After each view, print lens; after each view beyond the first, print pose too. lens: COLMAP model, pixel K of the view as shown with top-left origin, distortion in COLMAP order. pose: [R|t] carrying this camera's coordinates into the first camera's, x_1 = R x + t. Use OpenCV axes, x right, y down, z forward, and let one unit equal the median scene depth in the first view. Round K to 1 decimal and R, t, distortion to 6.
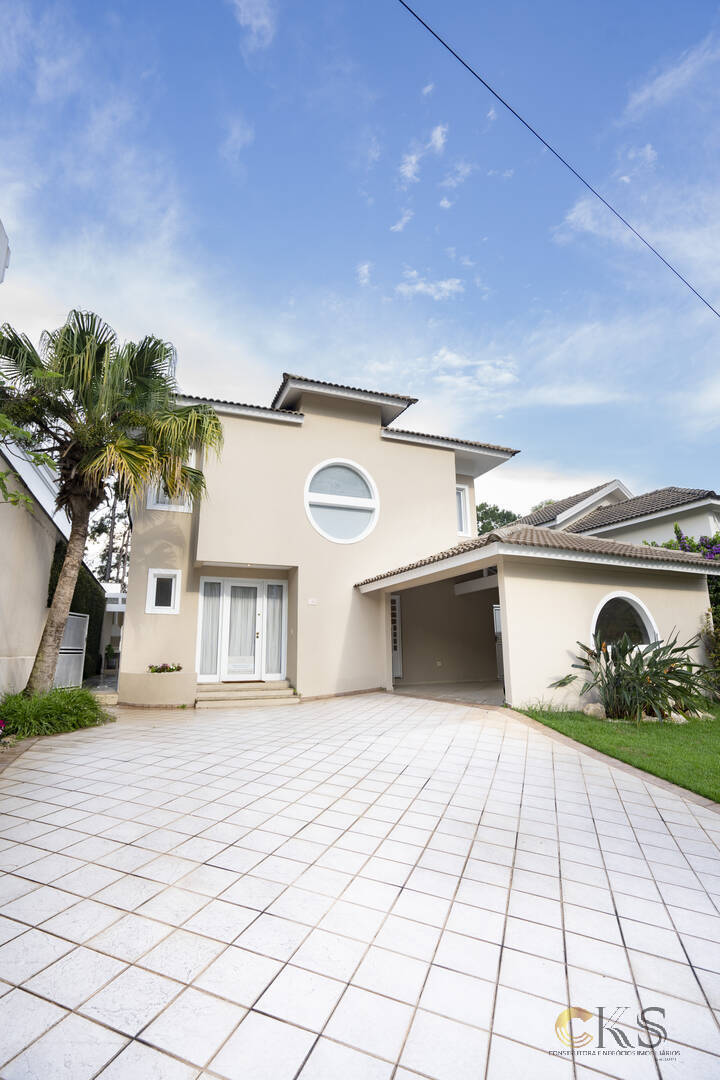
lens RADIAL K [[520.9, 0, 360.0], [0, 520.9, 540.0], [0, 0, 1]] dist [-0.001526, -0.000240]
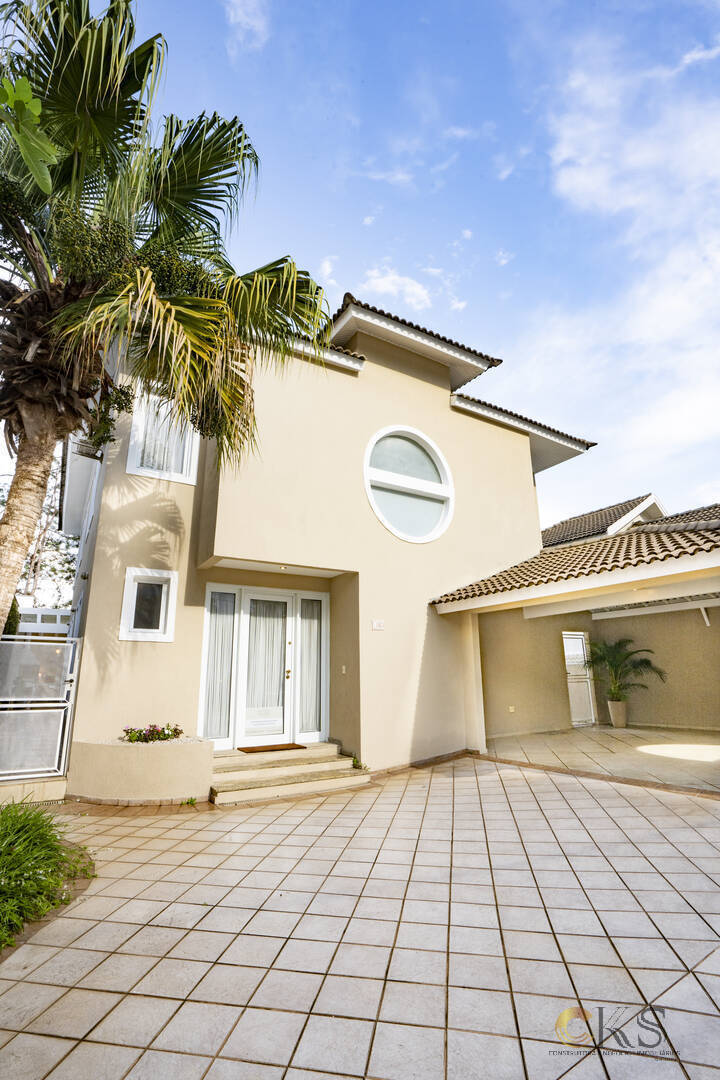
lens RADIAL K [[501.9, 0, 360.0], [0, 501.9, 540.0], [0, 0, 1]] dist [-0.002708, -0.000006]
pose [[0.982586, 0.042745, 0.180825, -0.230235], [-0.032766, 0.997789, -0.057818, 0.046305], [-0.182897, 0.050886, 0.981814, 0.346752]]
